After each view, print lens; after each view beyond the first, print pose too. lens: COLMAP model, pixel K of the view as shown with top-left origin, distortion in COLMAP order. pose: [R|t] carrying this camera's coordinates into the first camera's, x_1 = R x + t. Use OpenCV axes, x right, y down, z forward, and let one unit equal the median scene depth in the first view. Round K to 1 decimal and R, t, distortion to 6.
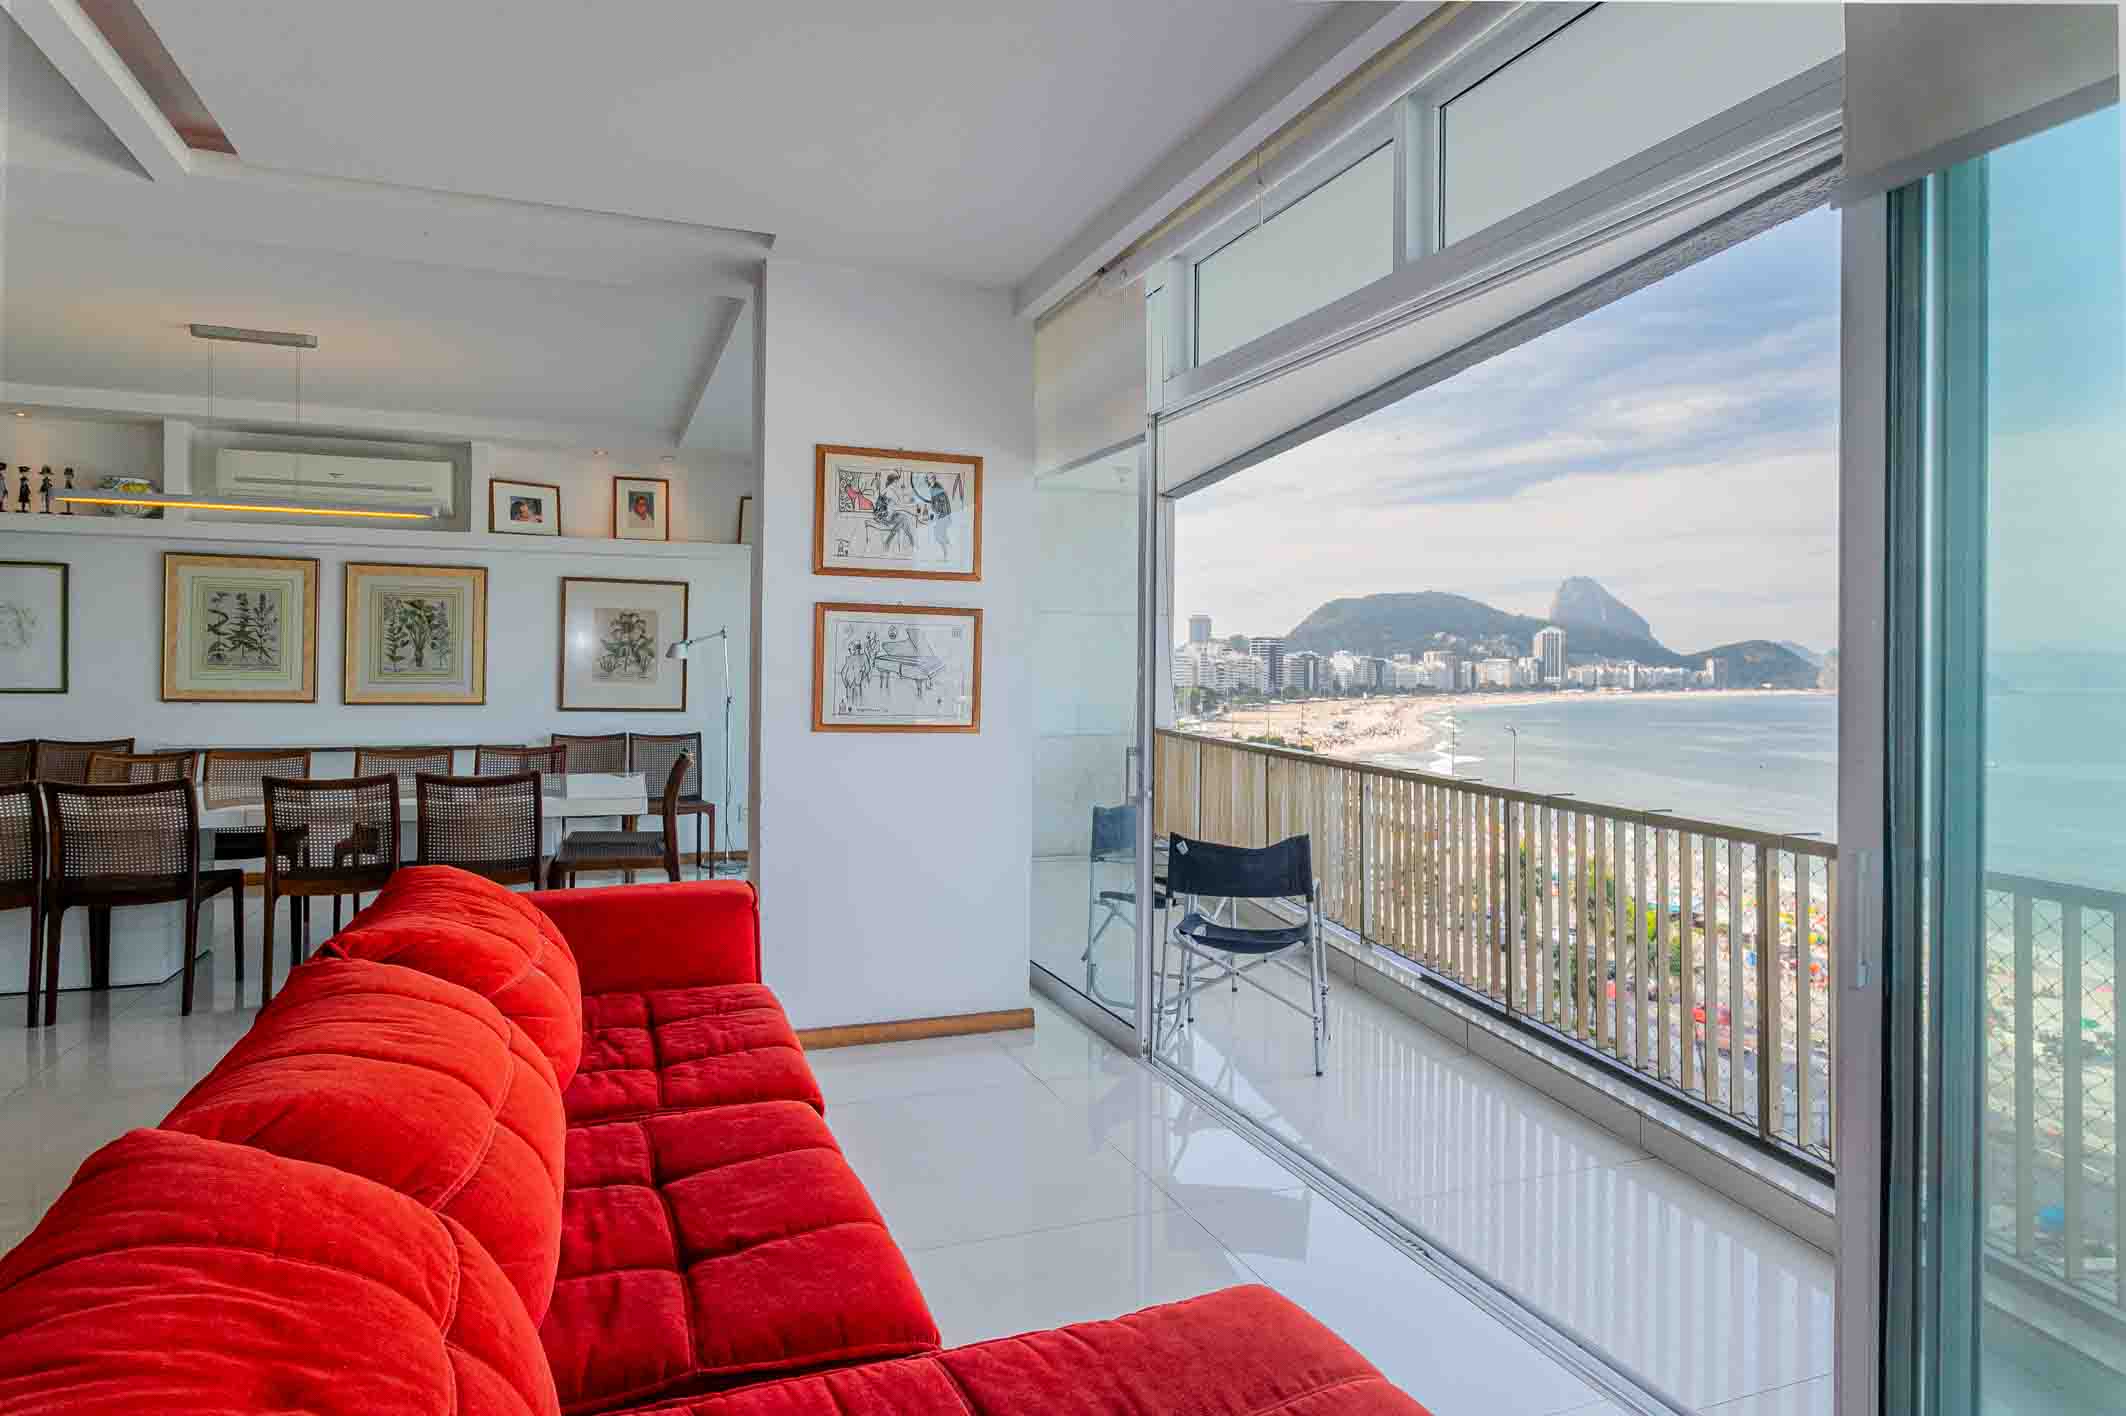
lens RADIAL K [[1265.3, 0, 1179.4], [0, 1265.3, 677.9], [0, 0, 1]] dist [-0.003506, -0.005411]
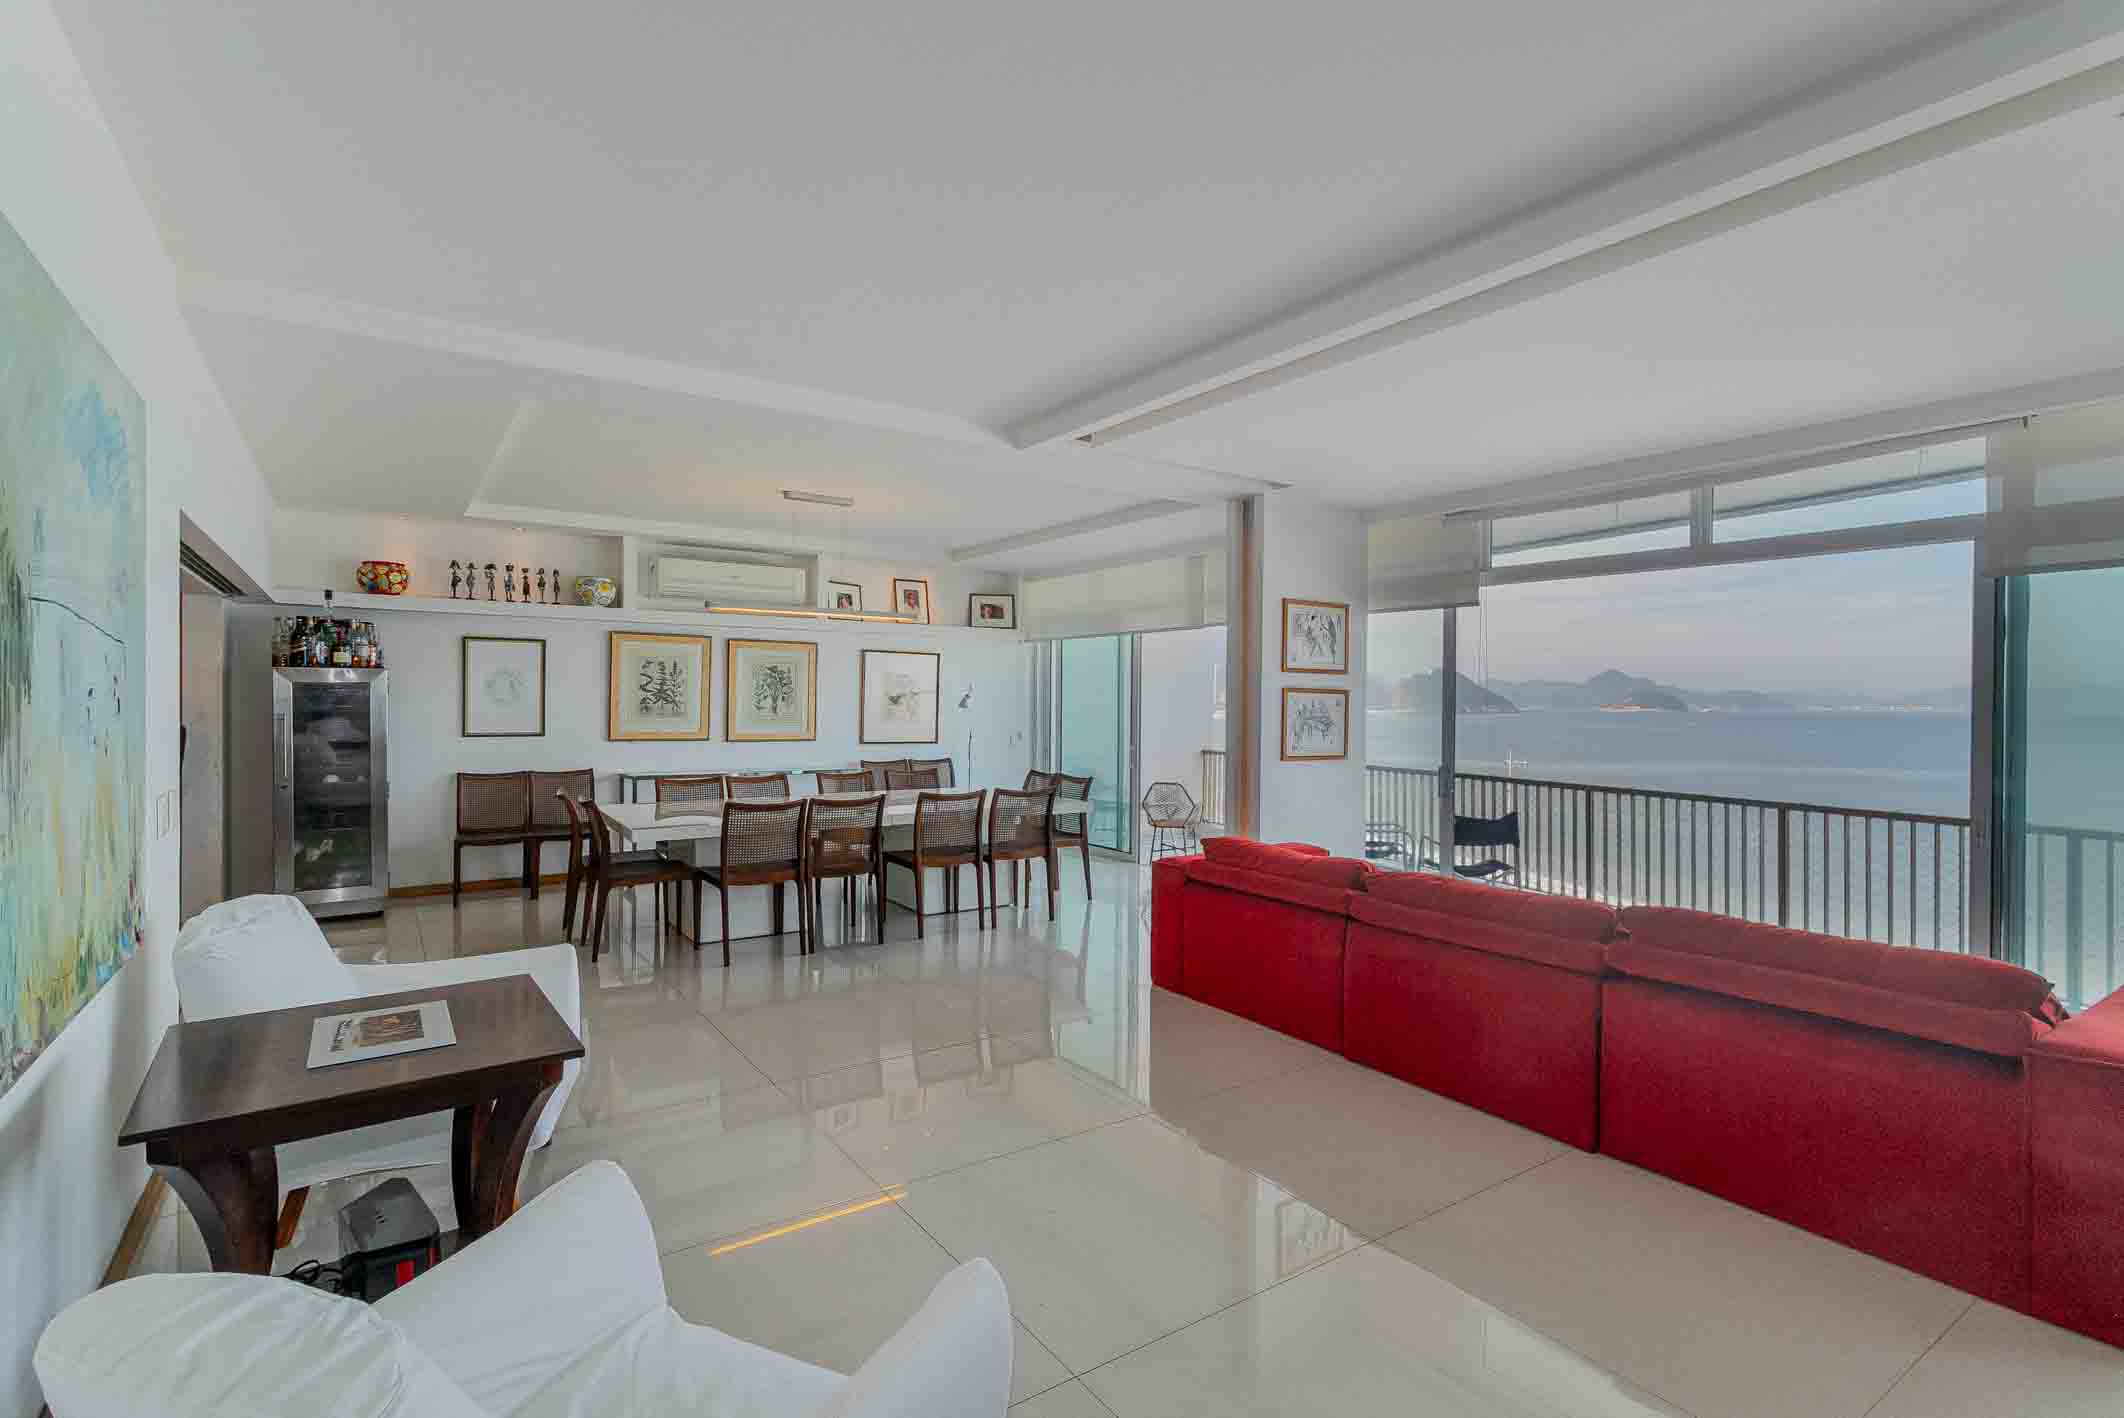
lens RADIAL K [[1051.2, 0, 1116.1], [0, 1051.2, 707.2], [0, 0, 1]] dist [-0.012455, 0.001196]
pose [[0.969472, -0.000734, 0.245200, -0.544766], [-0.001445, 0.999961, 0.008709, -0.028237], [-0.245197, -0.008798, 0.969433, -0.228026]]
